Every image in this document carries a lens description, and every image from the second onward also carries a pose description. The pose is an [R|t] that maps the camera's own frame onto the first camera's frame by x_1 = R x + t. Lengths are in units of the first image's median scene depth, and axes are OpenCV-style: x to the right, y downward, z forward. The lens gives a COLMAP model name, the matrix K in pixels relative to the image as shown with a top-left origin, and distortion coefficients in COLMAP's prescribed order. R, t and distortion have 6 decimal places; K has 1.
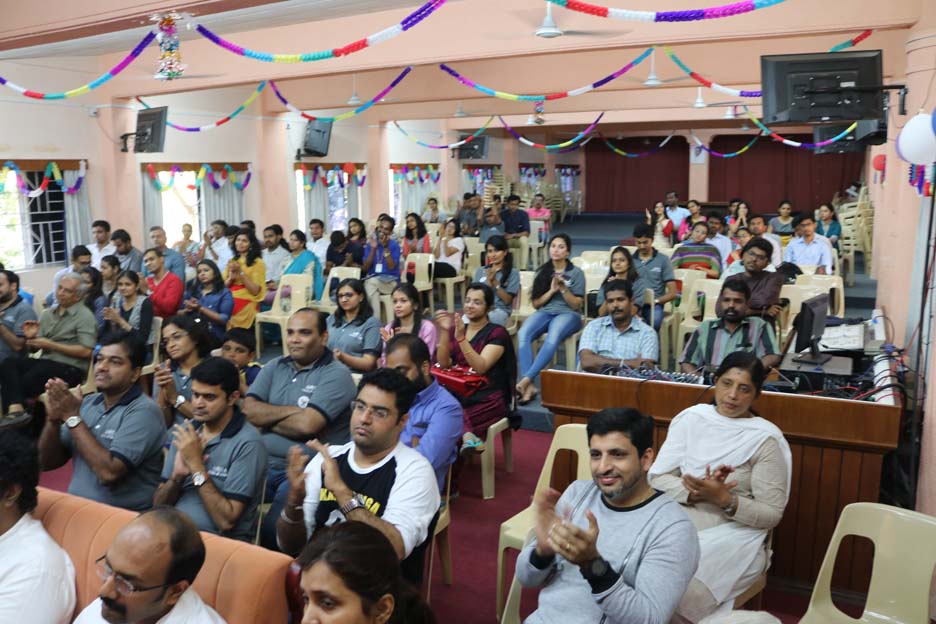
lens RADIAL K [[780.9, 0, 468.0], [0, 780.9, 312.0], [0, 0, 1]] dist [-0.151375, 0.116404]
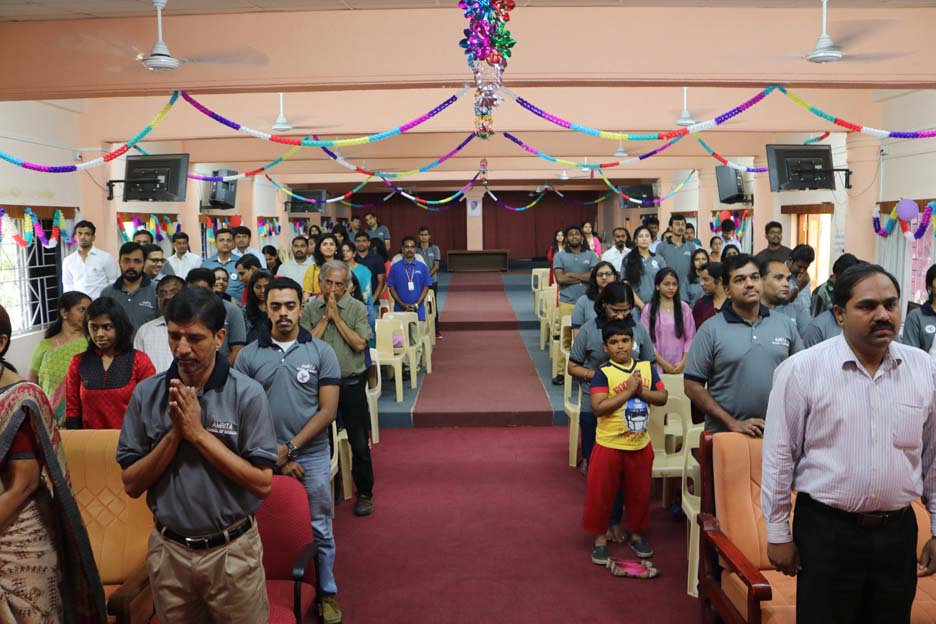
lens RADIAL K [[780.9, 0, 468.0], [0, 780.9, 312.0], [0, 0, 1]] dist [-0.151375, 0.116404]
pose [[0.889998, -0.047148, 0.453521, -0.503366], [0.077263, 0.995850, -0.048094, 0.001447], [-0.449371, 0.077844, 0.889947, -0.001552]]
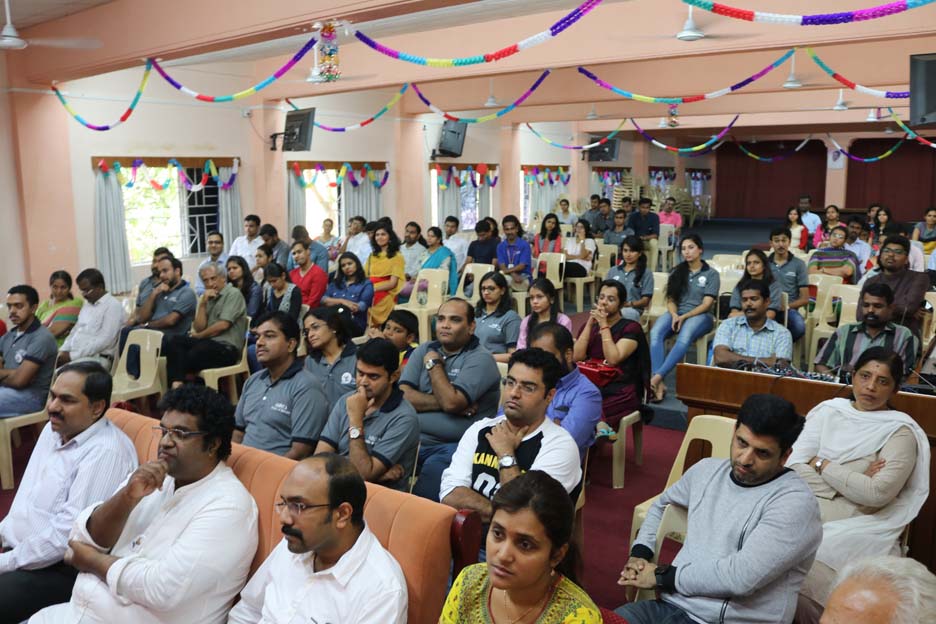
lens RADIAL K [[780.9, 0, 468.0], [0, 780.9, 312.0], [0, 0, 1]] dist [-0.151375, 0.116404]
pose [[0.987457, 0.032369, -0.154535, -0.010398], [-0.032898, 0.999458, -0.000870, 0.007188], [0.154423, 0.005943, 0.987987, -0.023520]]
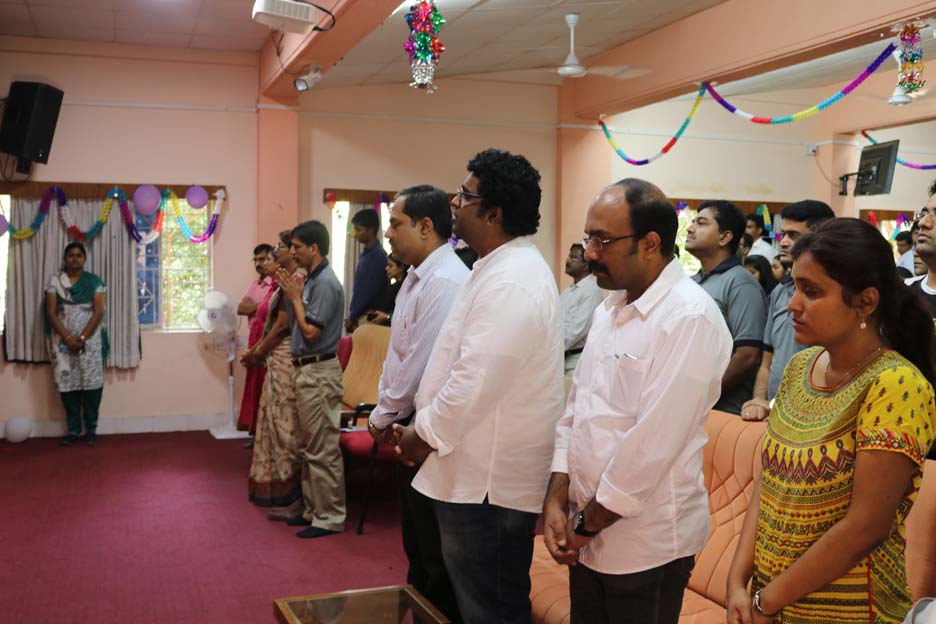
lens RADIAL K [[1024.0, 0, 468.0], [0, 1024.0, 312.0], [0, 0, 1]] dist [-0.084136, 0.052352]
pose [[0.724204, 0.054926, -0.687395, 0.037598], [-0.138503, 0.988095, -0.066966, 0.057853], [0.675533, 0.143703, 0.723190, -0.105618]]
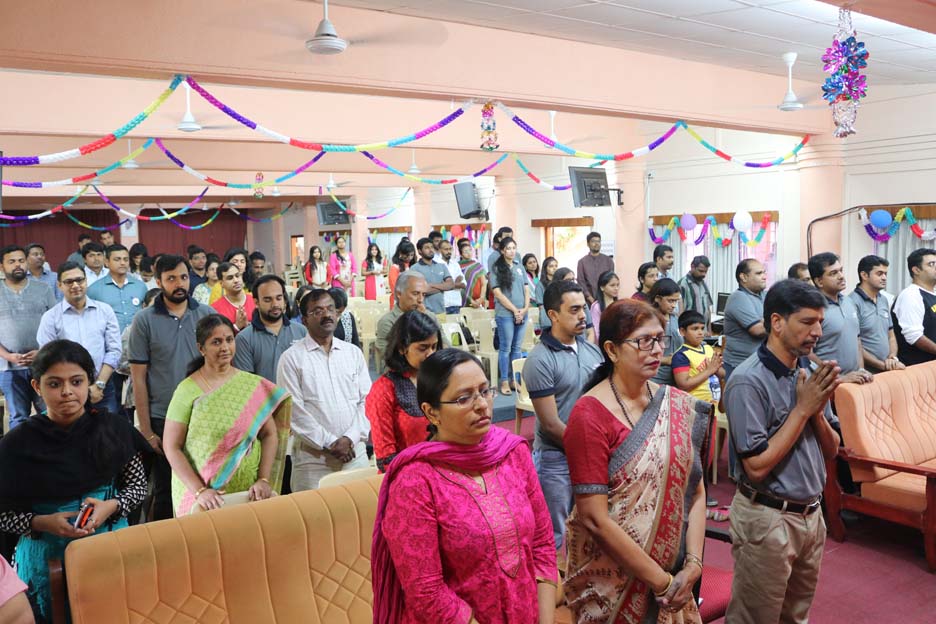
lens RADIAL K [[780.9, 0, 468.0], [0, 780.9, 312.0], [0, 0, 1]] dist [-0.151375, 0.116404]
pose [[0.498670, -0.078931, 0.863190, -0.786428], [0.161608, 0.986850, -0.003123, -0.034488], [-0.851593, 0.141056, 0.504869, 0.239282]]
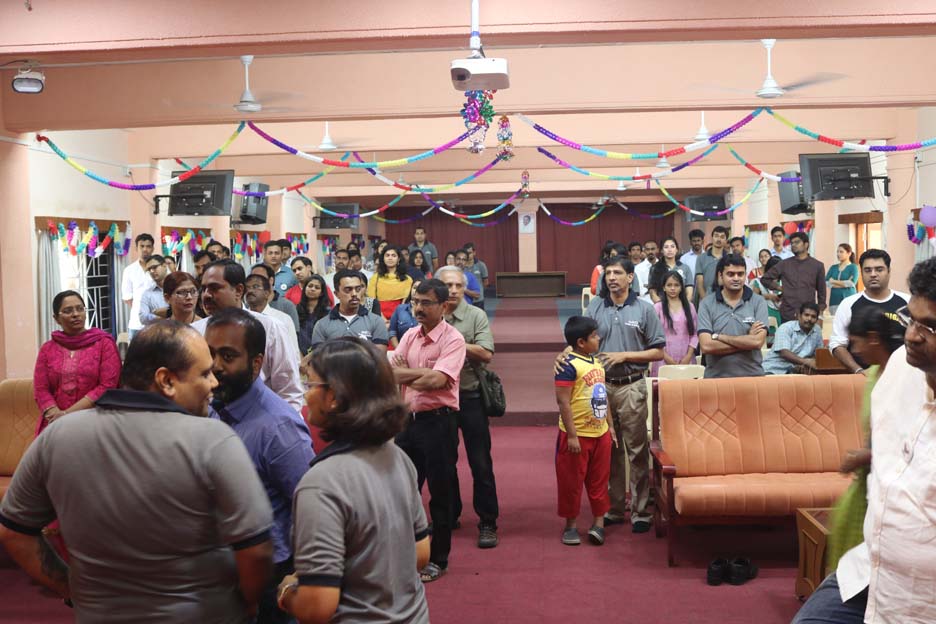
lens RADIAL K [[1024.0, 0, 468.0], [0, 1024.0, 312.0], [0, 0, 1]] dist [-0.084136, 0.052352]
pose [[0.917388, -0.027563, 0.397038, -0.619684], [0.073612, 0.992138, -0.101211, 0.069155], [-0.391126, 0.122076, 0.912205, -0.305474]]
